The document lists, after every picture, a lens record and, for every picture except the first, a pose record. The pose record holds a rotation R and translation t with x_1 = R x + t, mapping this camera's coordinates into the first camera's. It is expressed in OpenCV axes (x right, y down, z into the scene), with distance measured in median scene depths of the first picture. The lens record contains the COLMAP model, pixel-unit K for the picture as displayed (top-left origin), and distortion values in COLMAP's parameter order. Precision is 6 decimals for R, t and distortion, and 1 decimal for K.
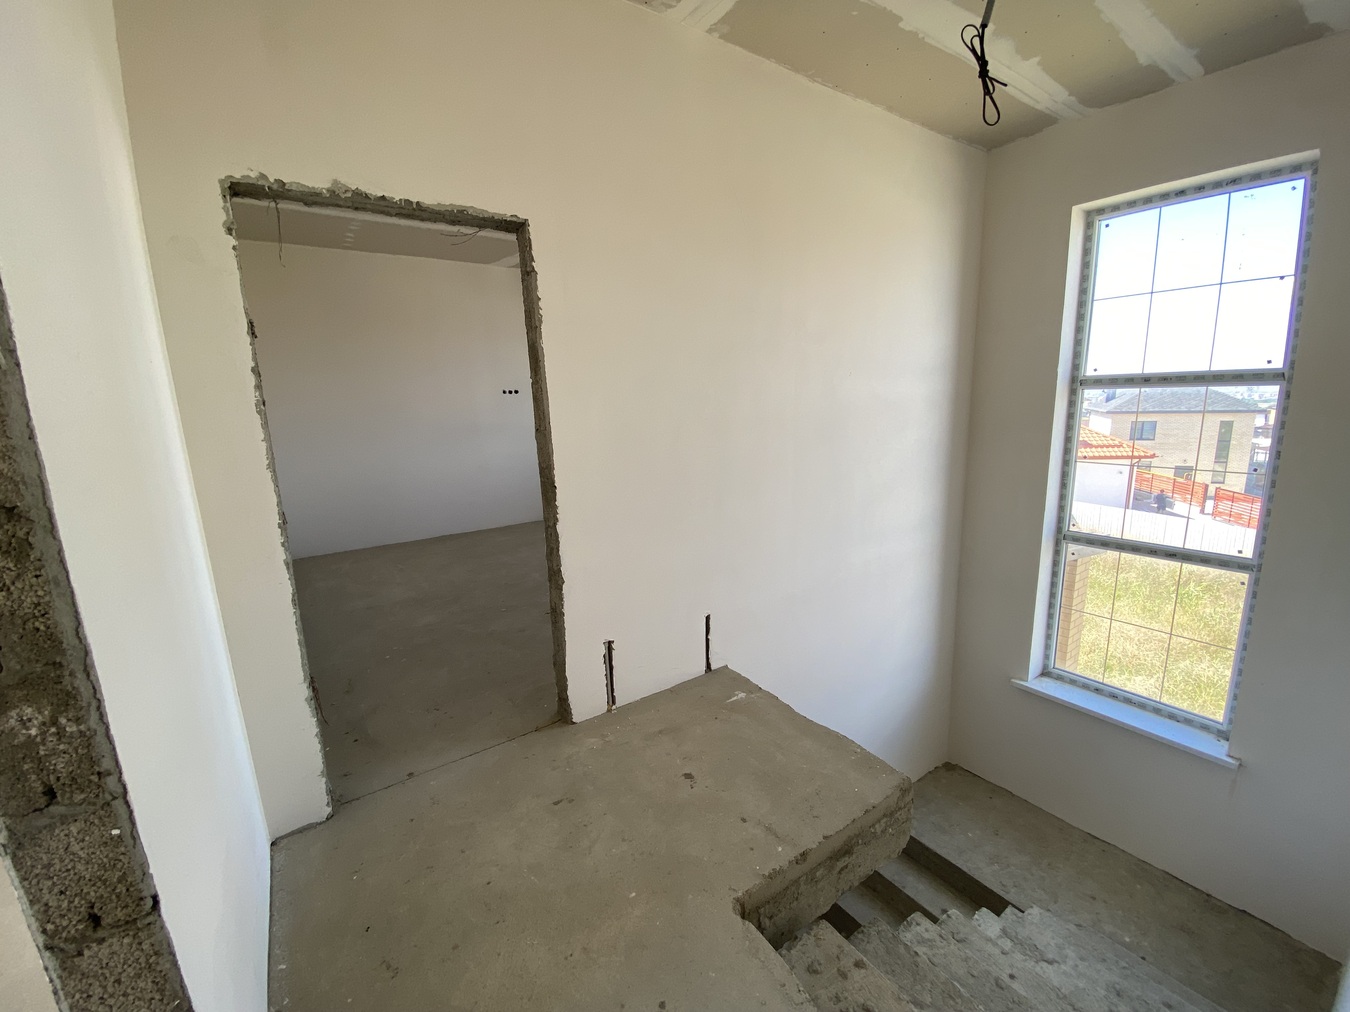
lens RADIAL K [[549.9, 0, 668.2], [0, 549.9, 511.1], [0, 0, 1]] dist [0.013006, -0.015760]
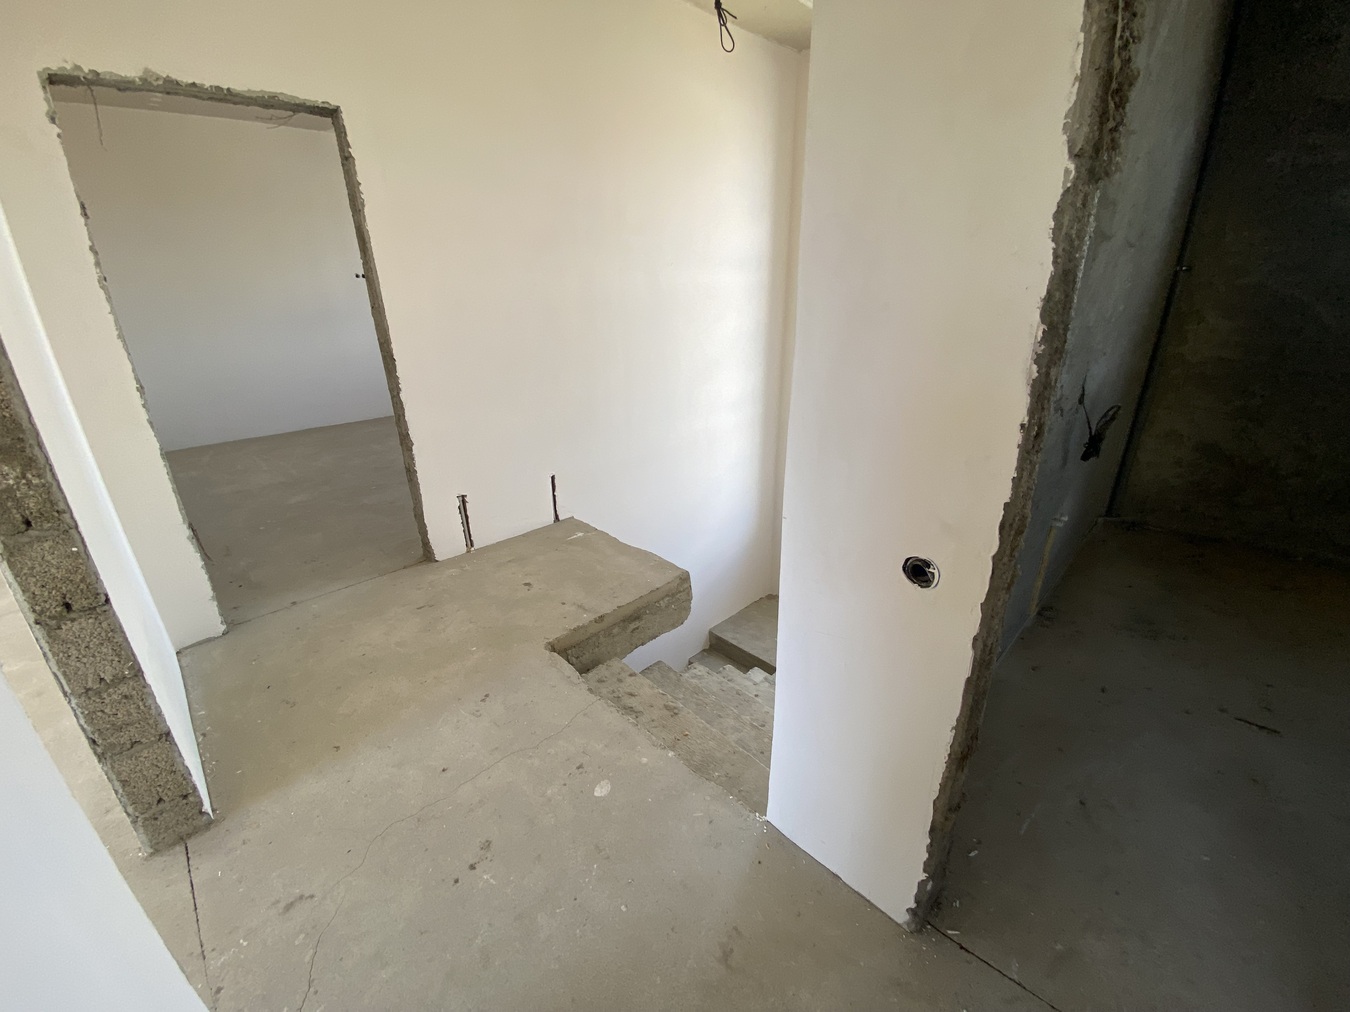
lens RADIAL K [[557.4, 0, 672.1], [0, 557.4, 509.4], [0, 0, 1]] dist [0.018580, -0.019651]
pose [[0.984650, -0.053697, 0.166075, 0.190992], [0.024812, 0.984899, 0.171342, 0.098686], [-0.172768, -0.164591, 0.971113, -0.366734]]
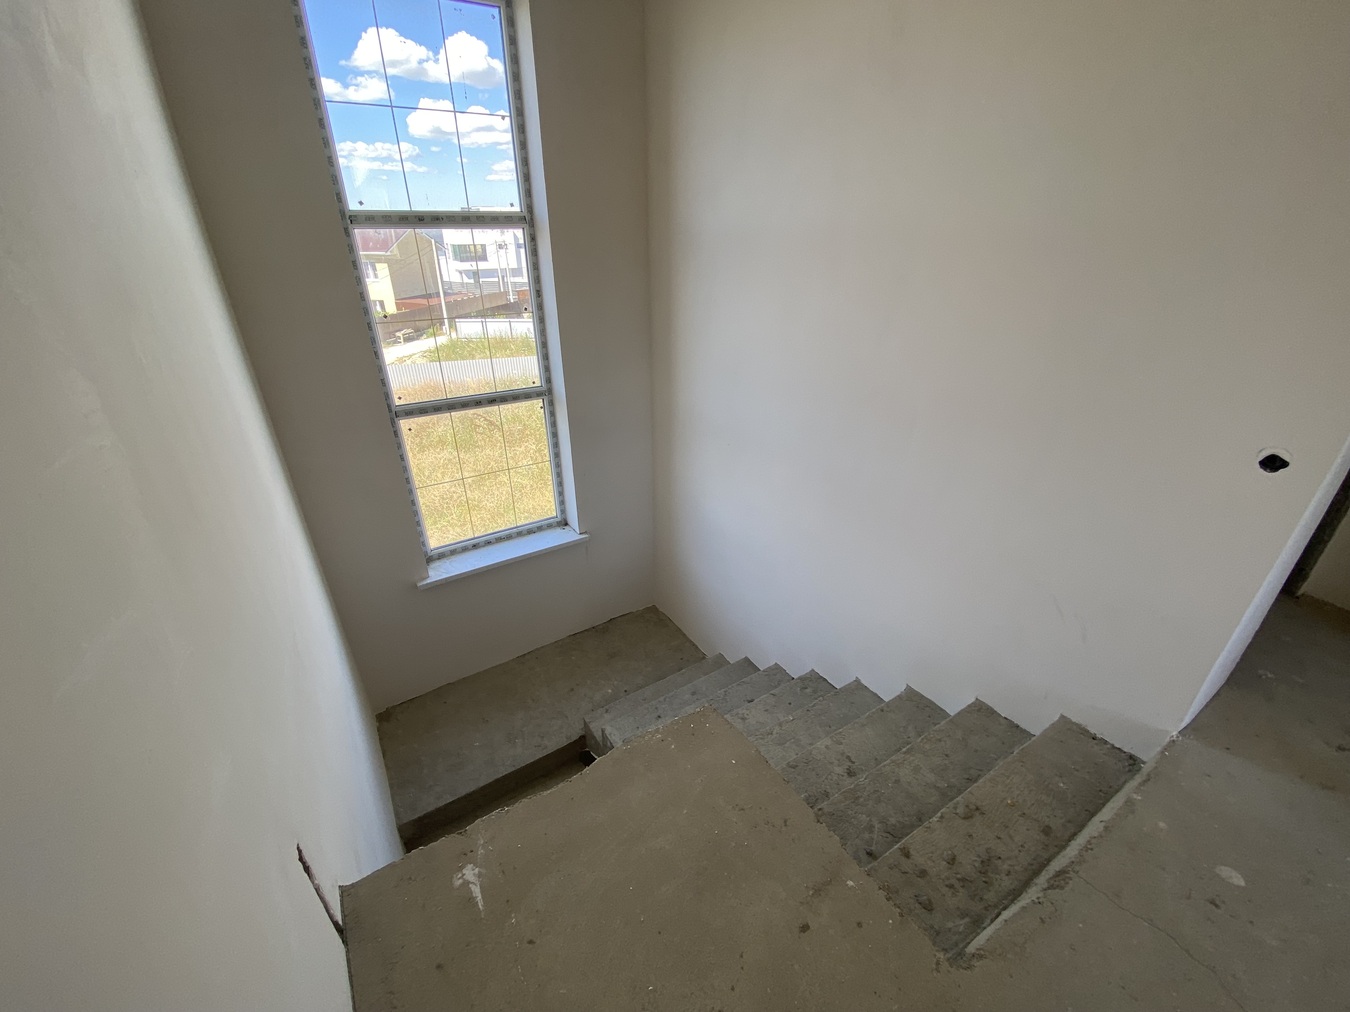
lens RADIAL K [[549.2, 0, 668.3], [0, 549.2, 510.8], [0, 0, 1]] dist [0.018885, -0.019284]
pose [[0.023587, -0.430336, 0.902361, -0.254413], [0.199246, 0.886527, 0.417577, -0.195979], [-0.979666, 0.169942, 0.106653, 1.032195]]
